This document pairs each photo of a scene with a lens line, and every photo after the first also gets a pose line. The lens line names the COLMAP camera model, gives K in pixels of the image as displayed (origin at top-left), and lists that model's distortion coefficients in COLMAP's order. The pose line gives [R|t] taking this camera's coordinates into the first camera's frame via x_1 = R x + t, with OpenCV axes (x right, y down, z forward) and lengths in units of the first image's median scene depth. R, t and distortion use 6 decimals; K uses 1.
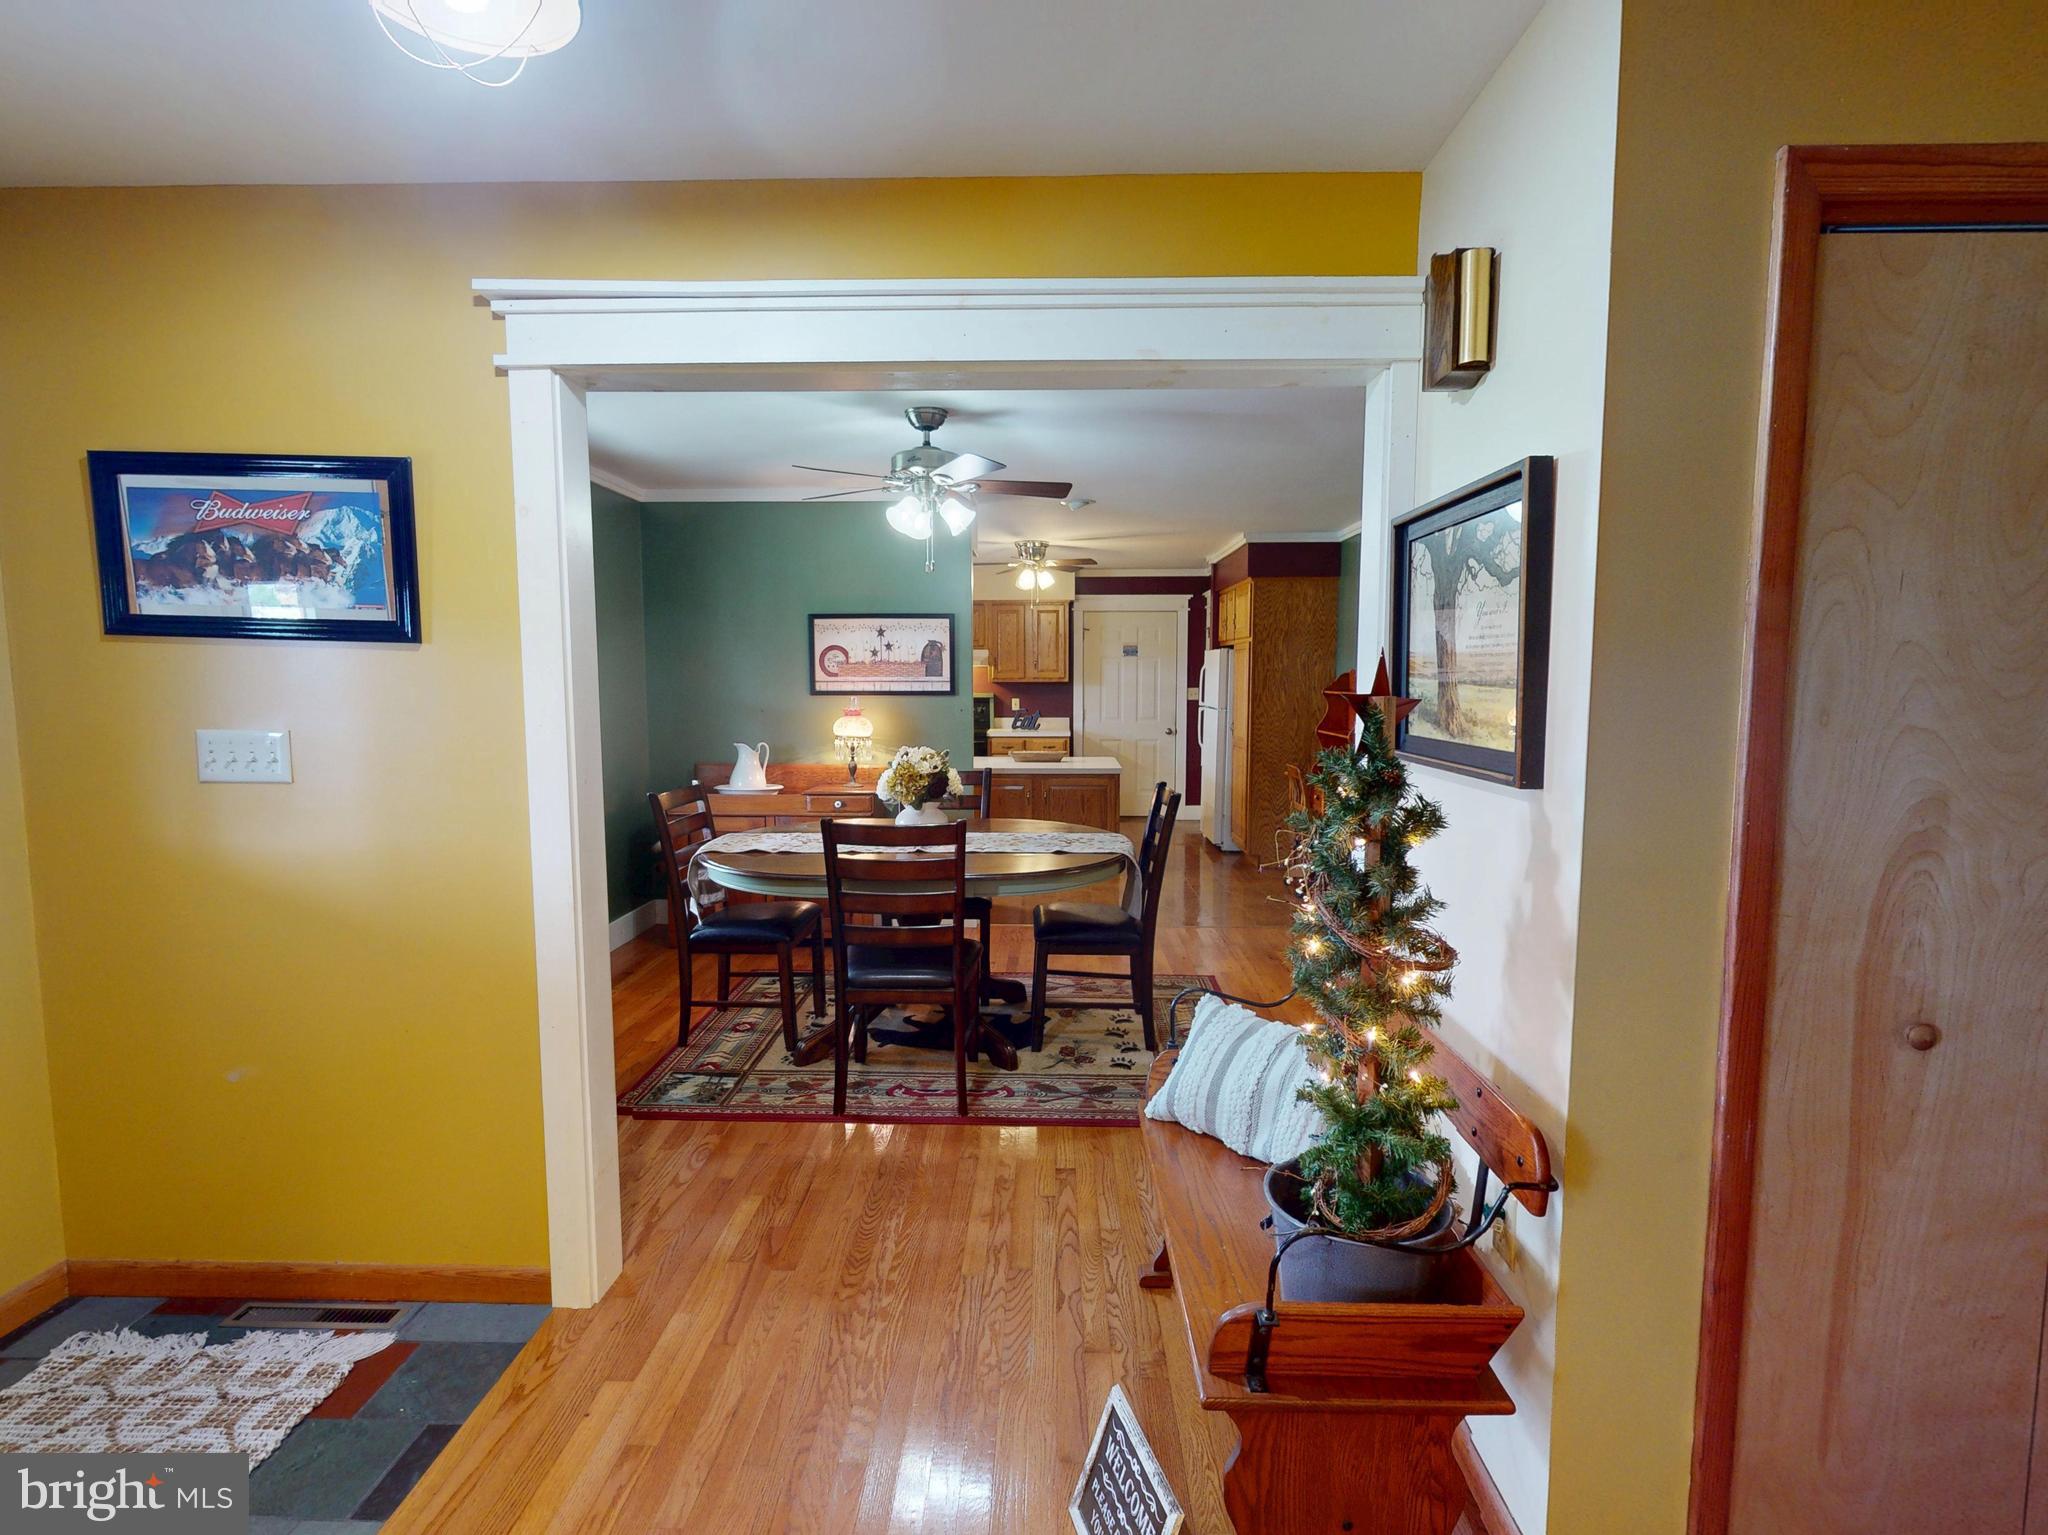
lens RADIAL K [[1001.4, 0, 1024.9], [0, 1001.4, 771.3], [0, 0, 1]] dist [0.000345, -0.000147]
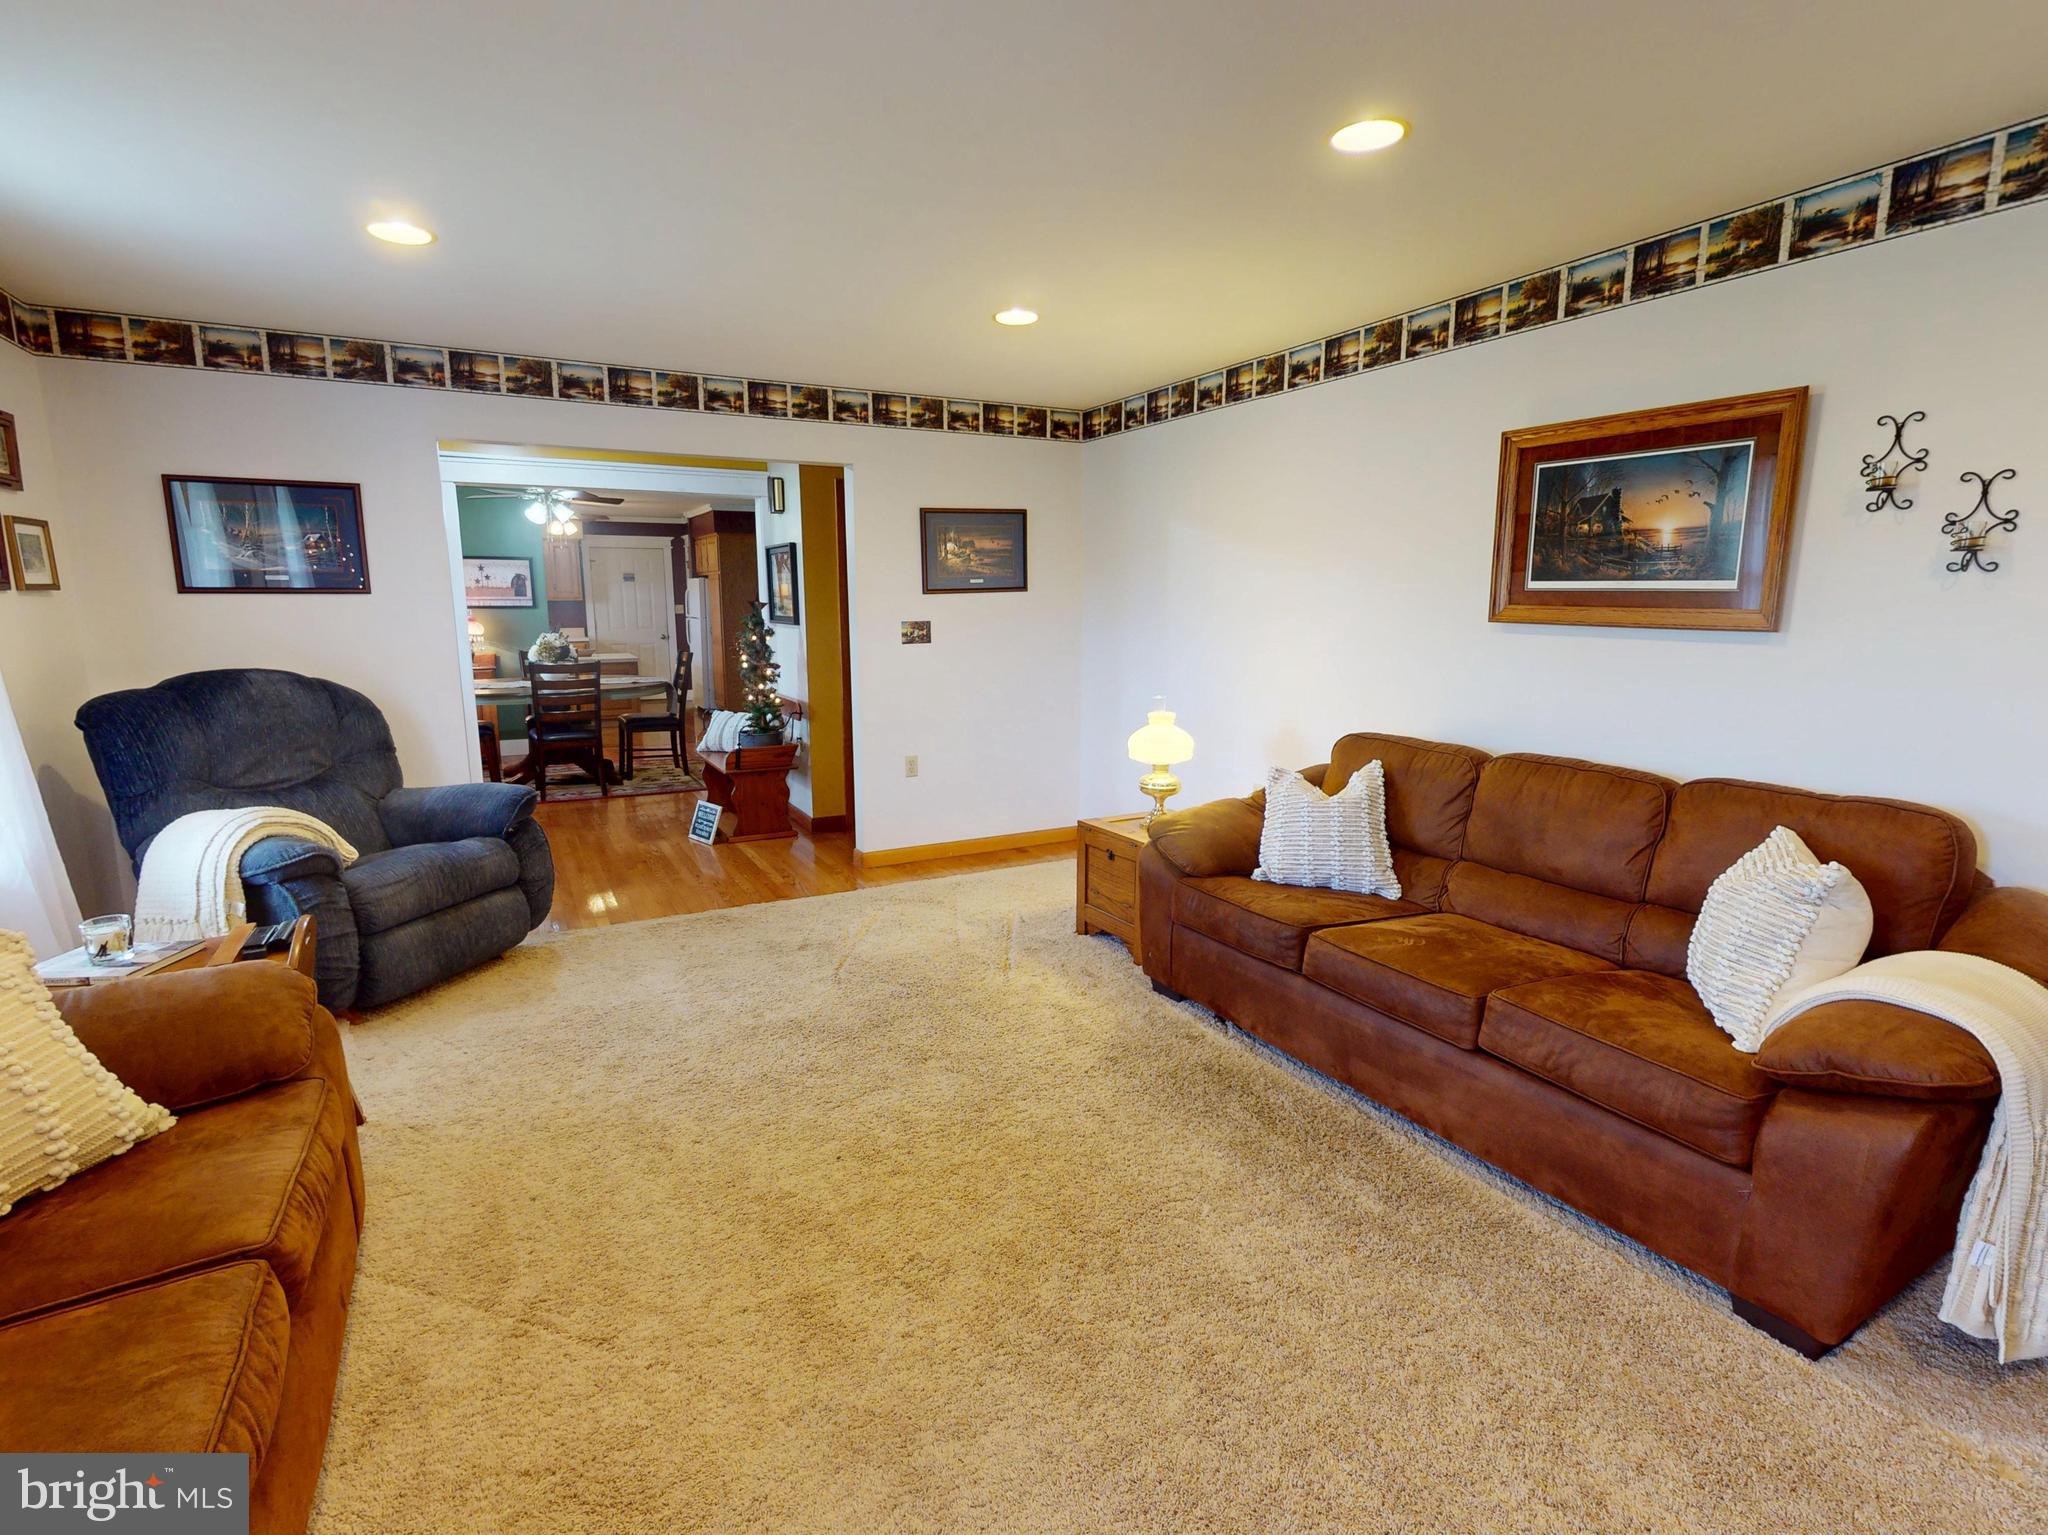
lens RADIAL K [[1001.4, 0, 1024.9], [0, 1001.4, 771.3], [0, 0, 1]] dist [0.000345, -0.000147]
pose [[0.870584, -0.083152, 0.484943, -0.189304], [0.045049, 0.994947, 0.089728, 0.076512], [-0.489953, -0.056269, 0.869931, -0.809504]]
